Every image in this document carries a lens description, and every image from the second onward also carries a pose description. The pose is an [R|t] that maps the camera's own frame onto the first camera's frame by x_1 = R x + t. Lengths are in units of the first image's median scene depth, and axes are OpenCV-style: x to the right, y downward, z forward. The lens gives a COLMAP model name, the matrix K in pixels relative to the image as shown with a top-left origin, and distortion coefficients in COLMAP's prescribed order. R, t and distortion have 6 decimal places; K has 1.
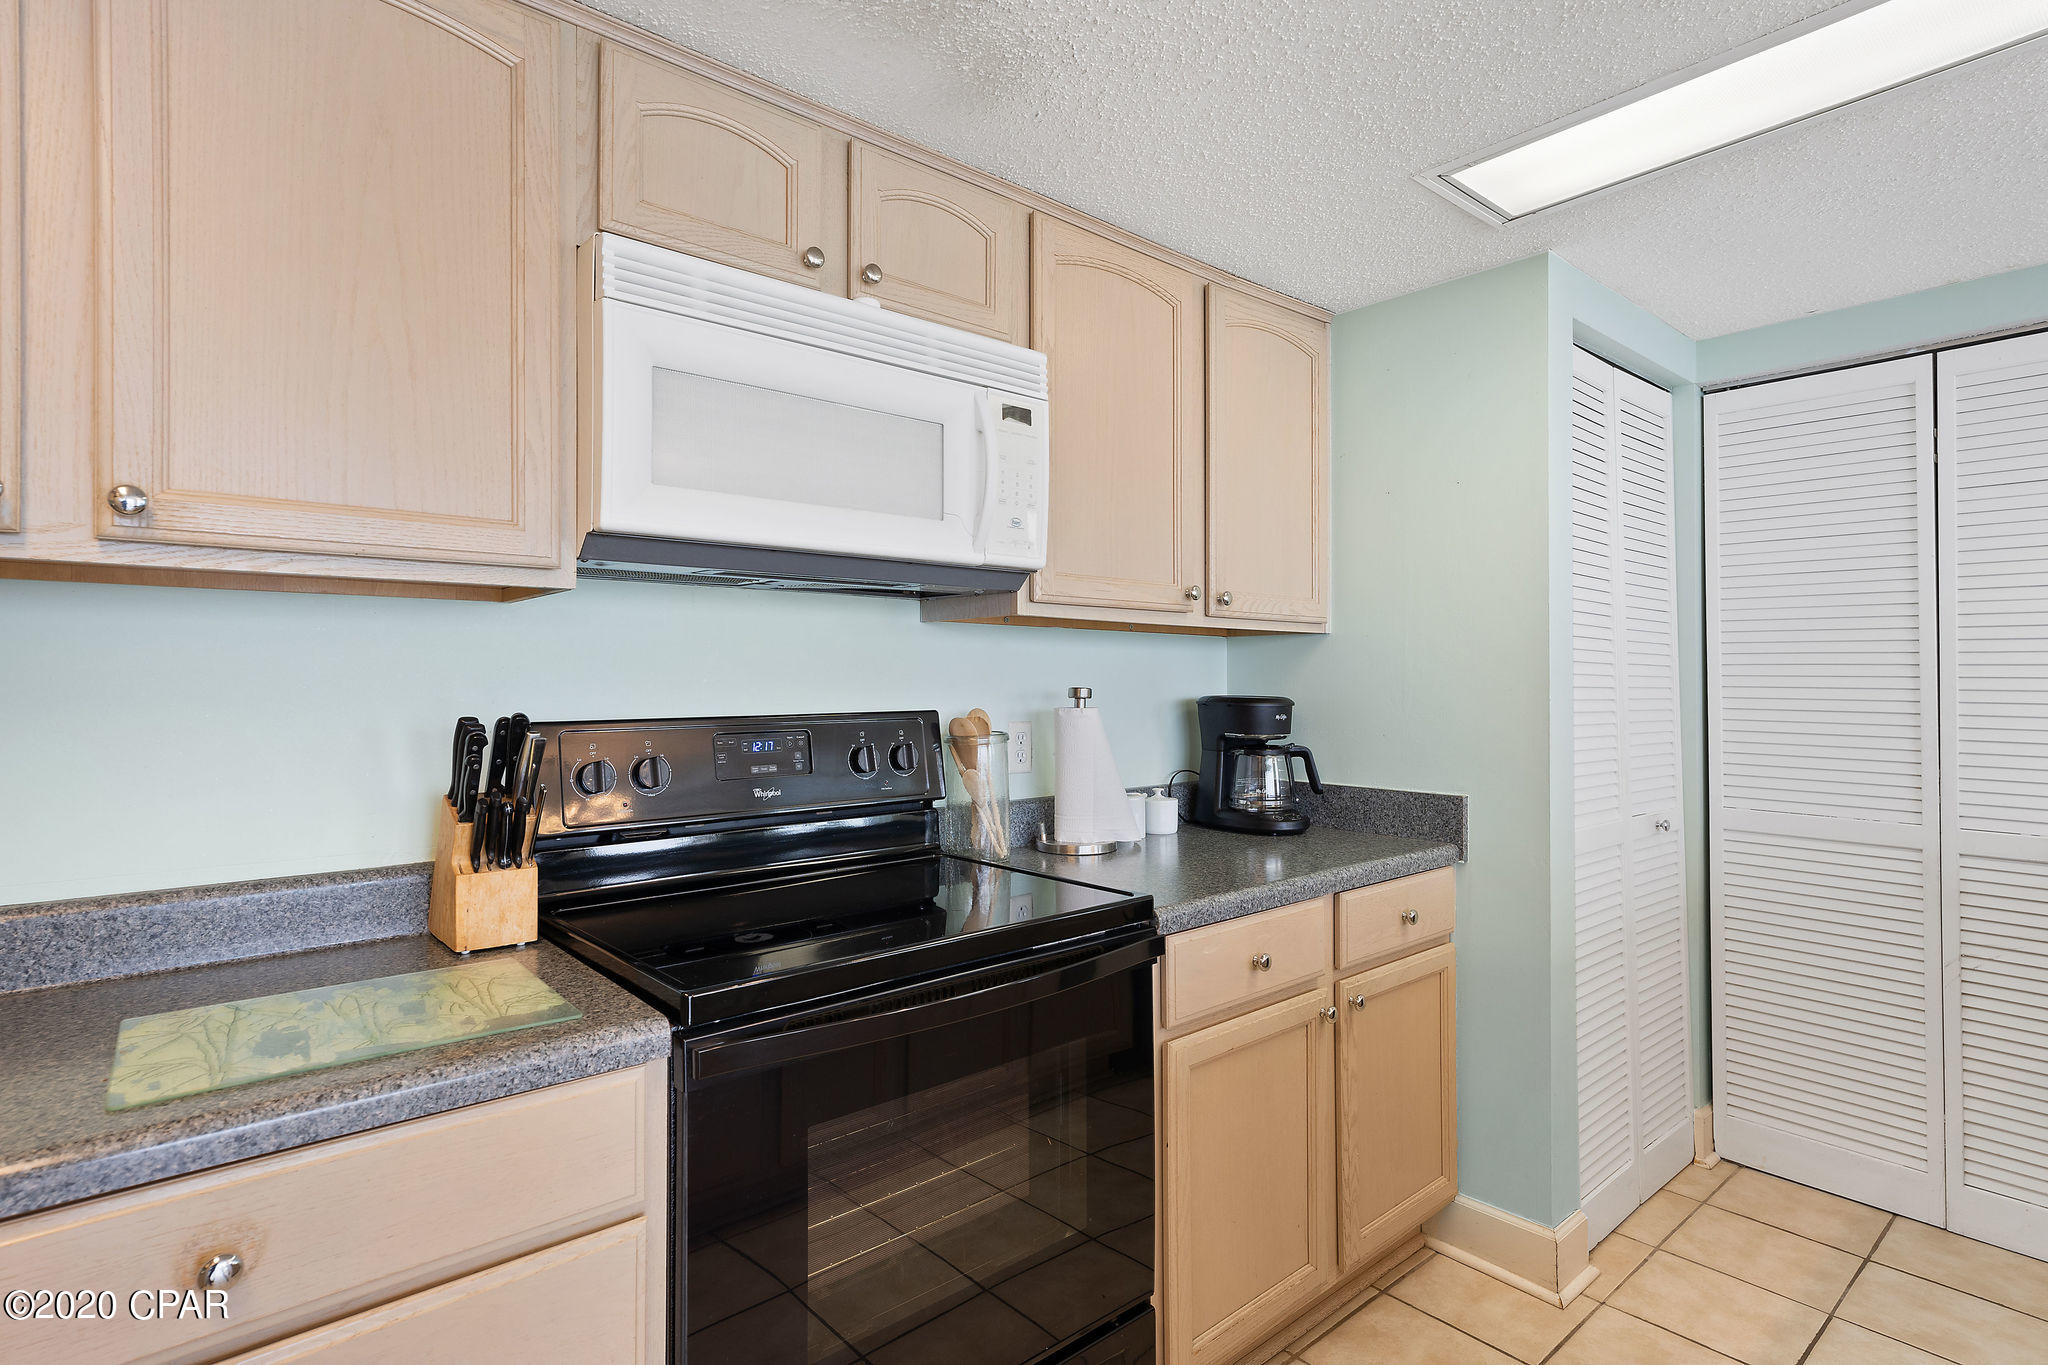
lens RADIAL K [[1016.5, 0, 997.5], [0, 1016.5, 675.4], [0, 0, 1]] dist [0.020053, -0.000589]
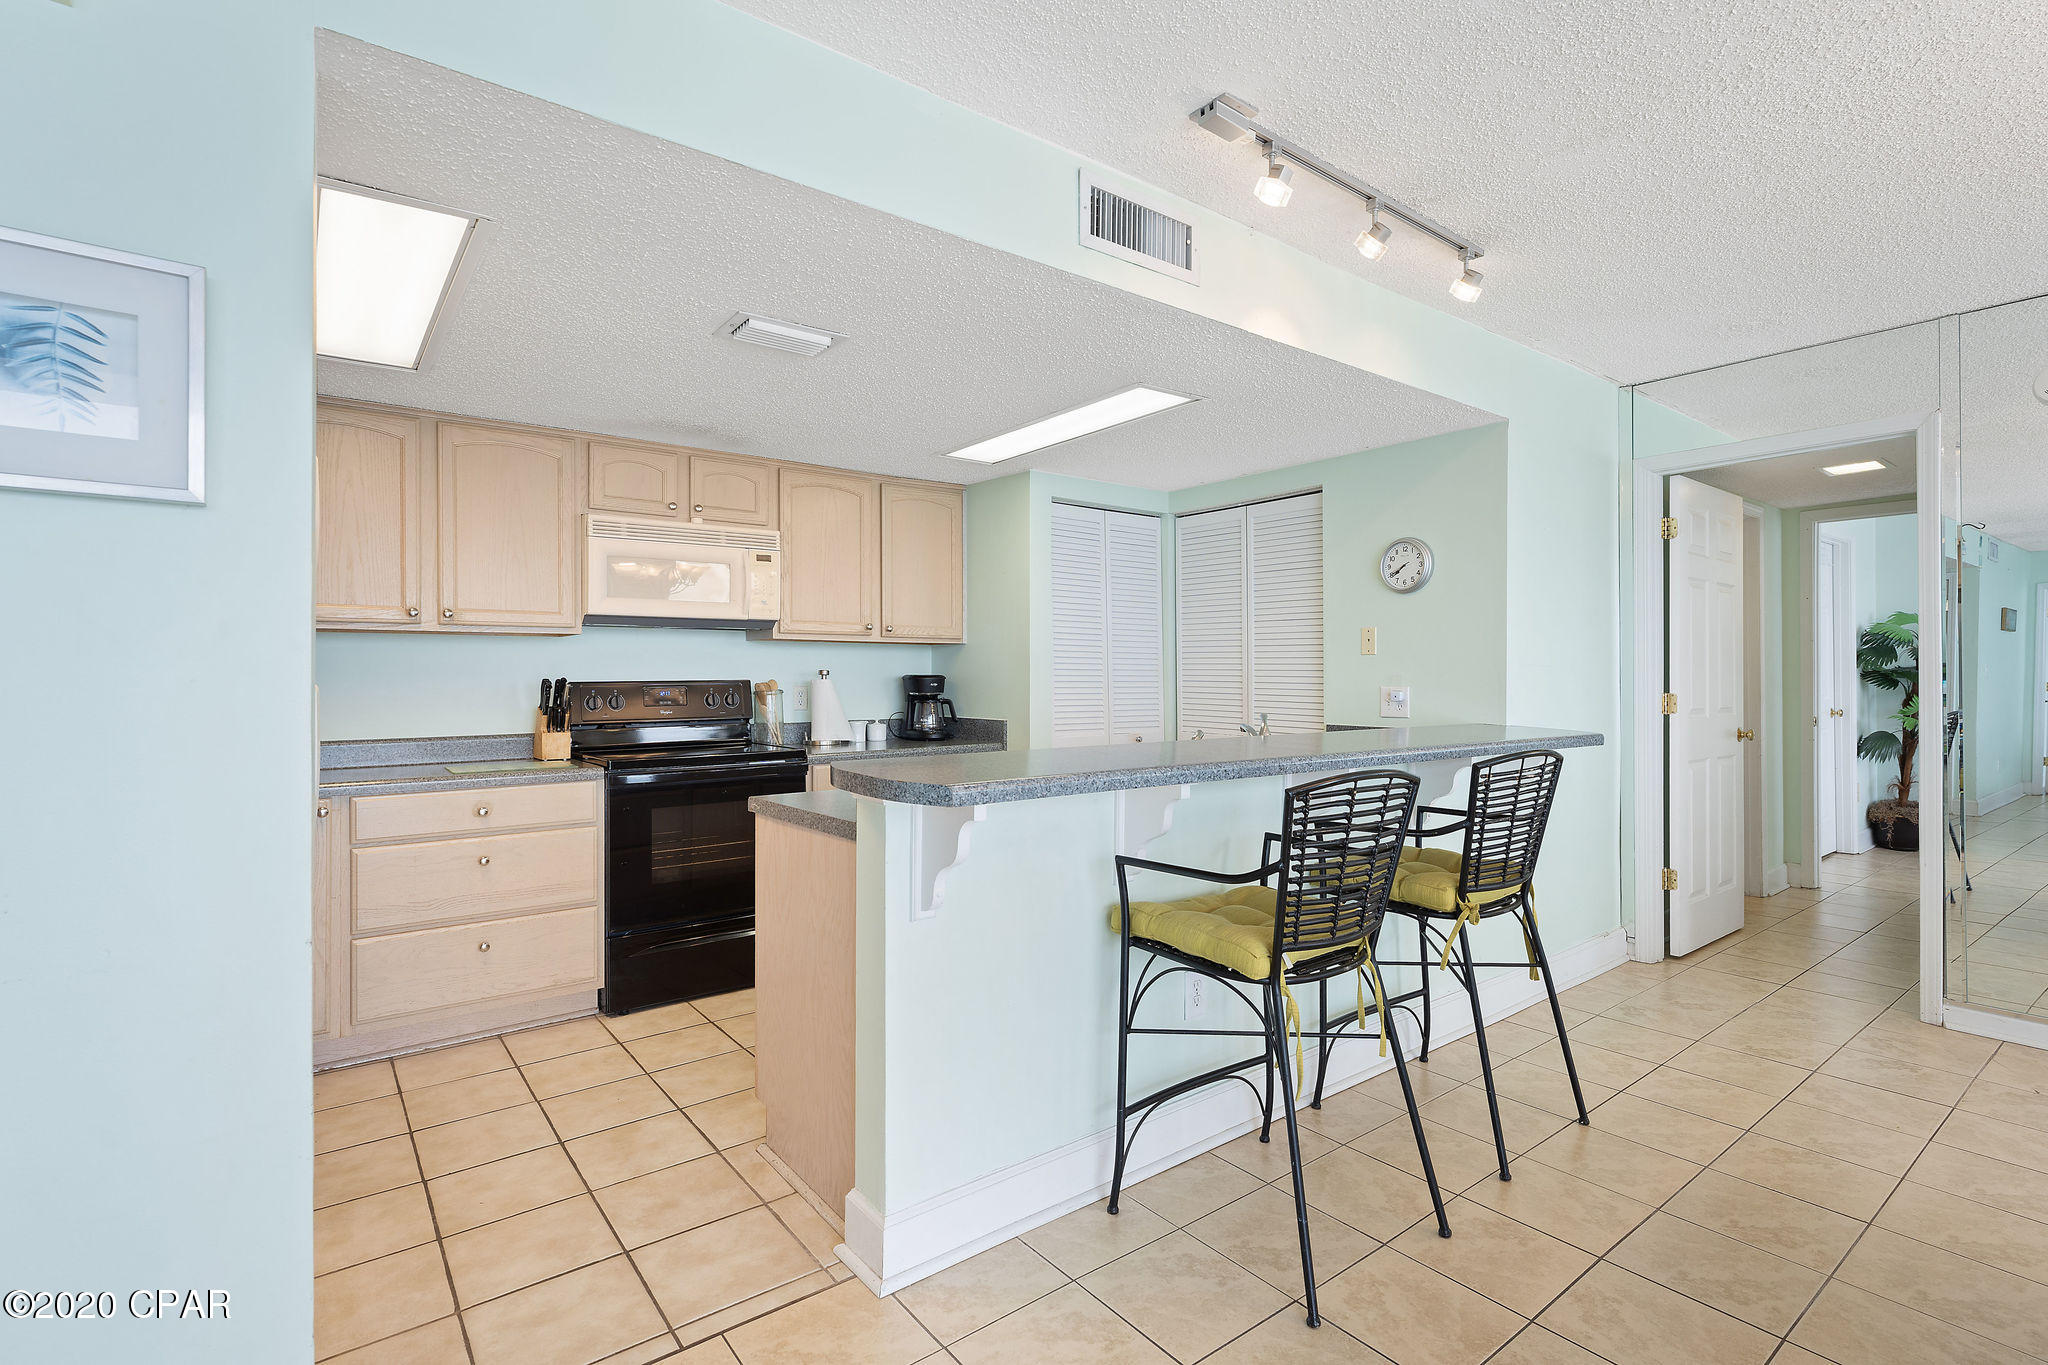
lens RADIAL K [[957.0, 0, 1024.0], [0, 957.0, 682.5], [0, 0, 1]] dist [-0.000613, -0.000041]
pose [[0.999224, -0.007233, -0.038724, 0.623681], [0.007442, 0.999958, 0.005266, 0.031883], [0.038685, -0.005550, 0.999236, -1.097227]]
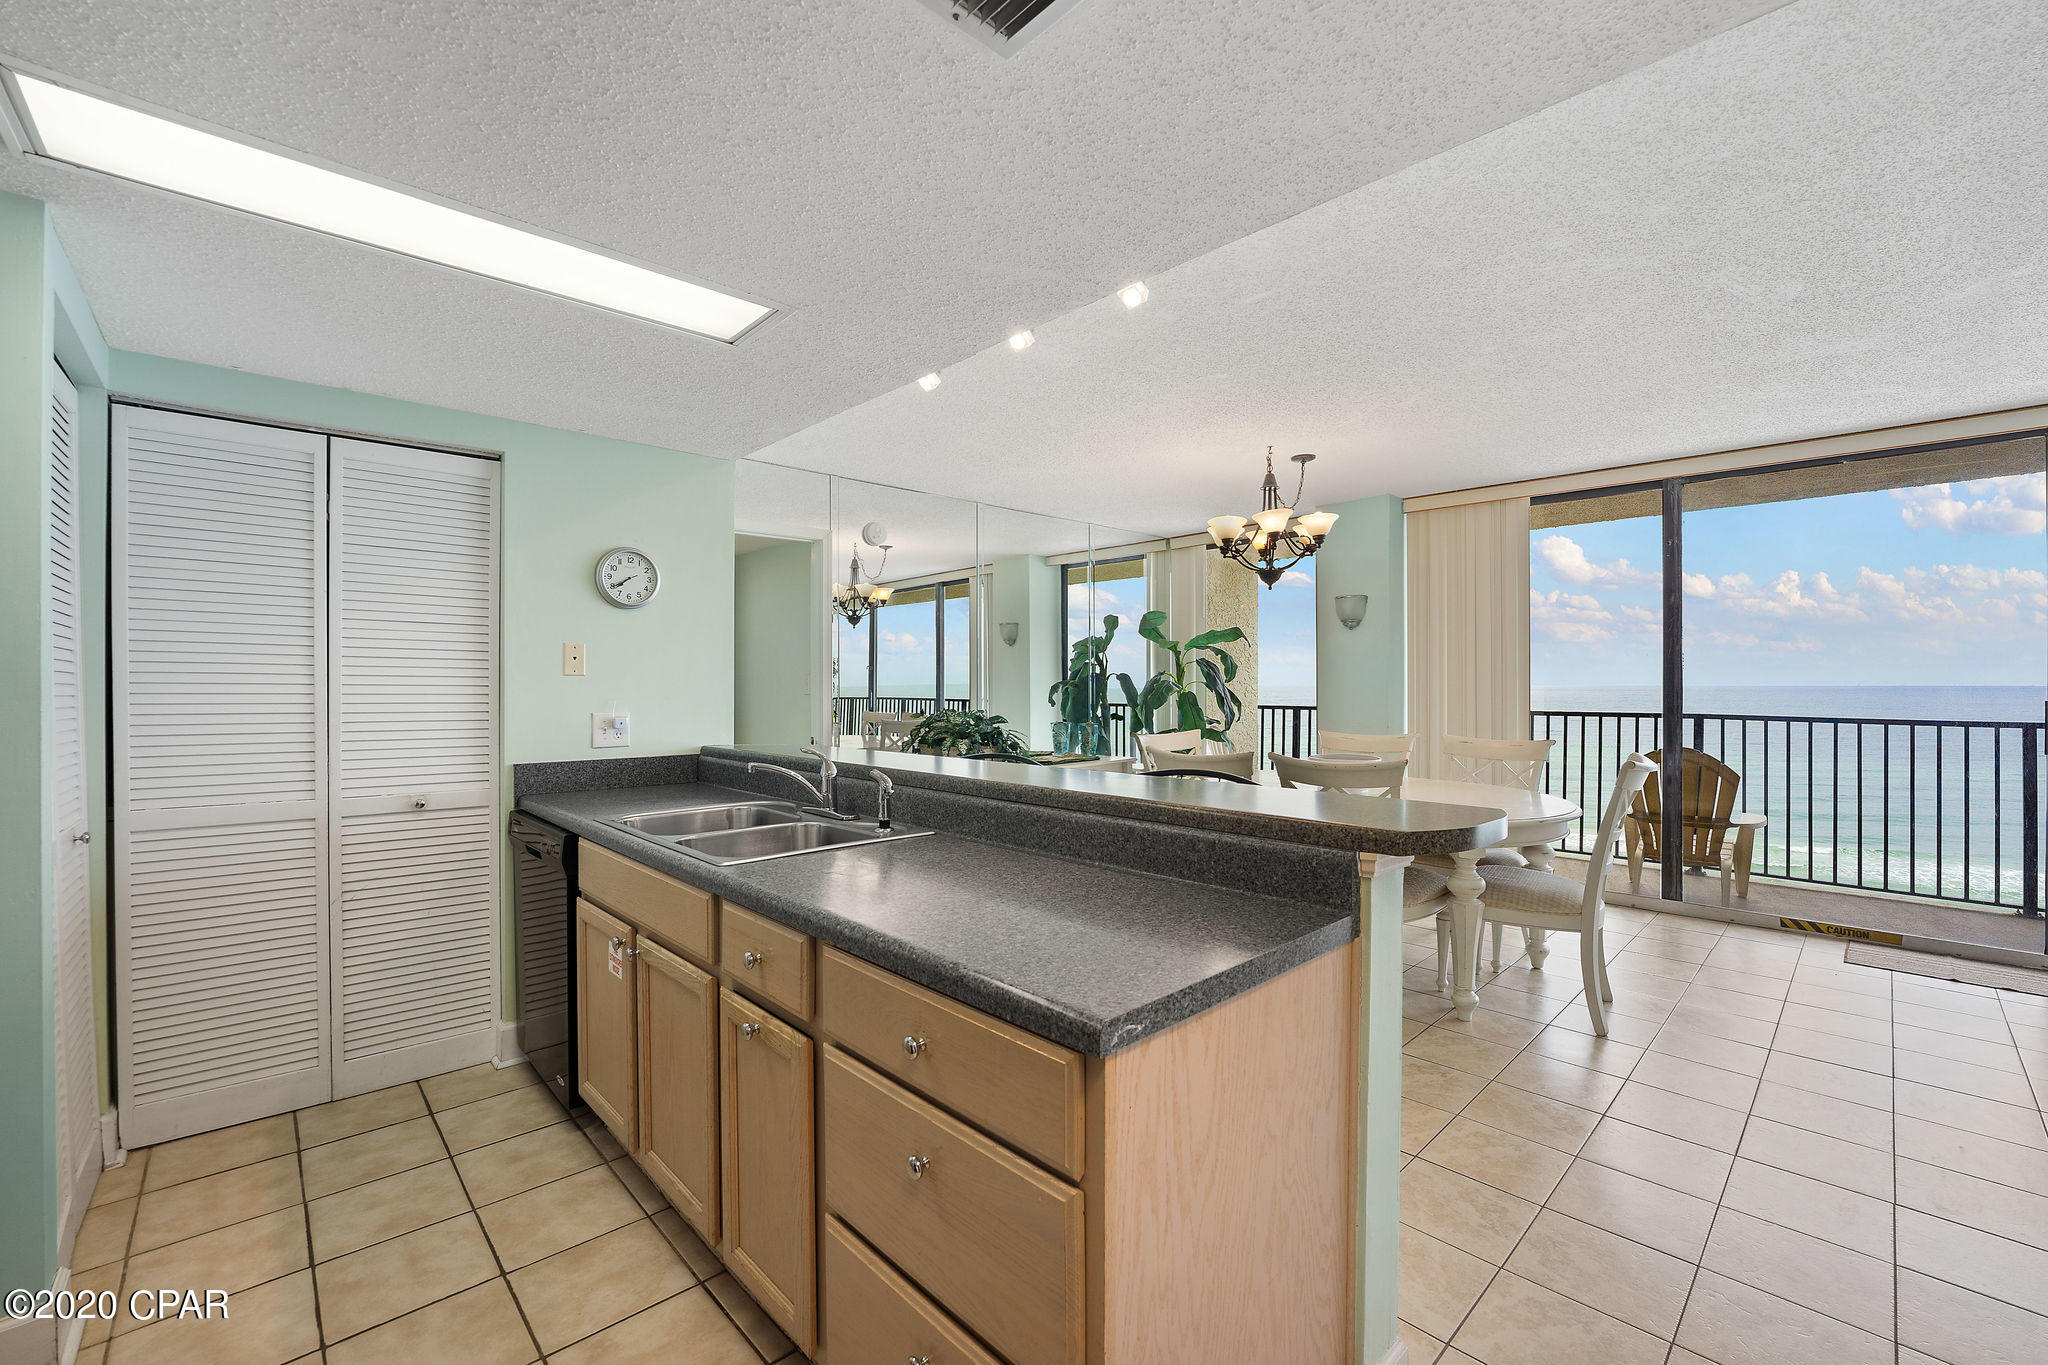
lens RADIAL K [[846.3, 0, 1031.4], [0, 846.3, 690.5], [0, 0, 1]] dist [-0.013697, 0.000474]
pose [[-0.056178, -0.009134, 0.998379, -0.232515], [-0.007136, 0.999936, 0.008747, -0.007373], [-0.998395, -0.006633, -0.056240, 0.199575]]
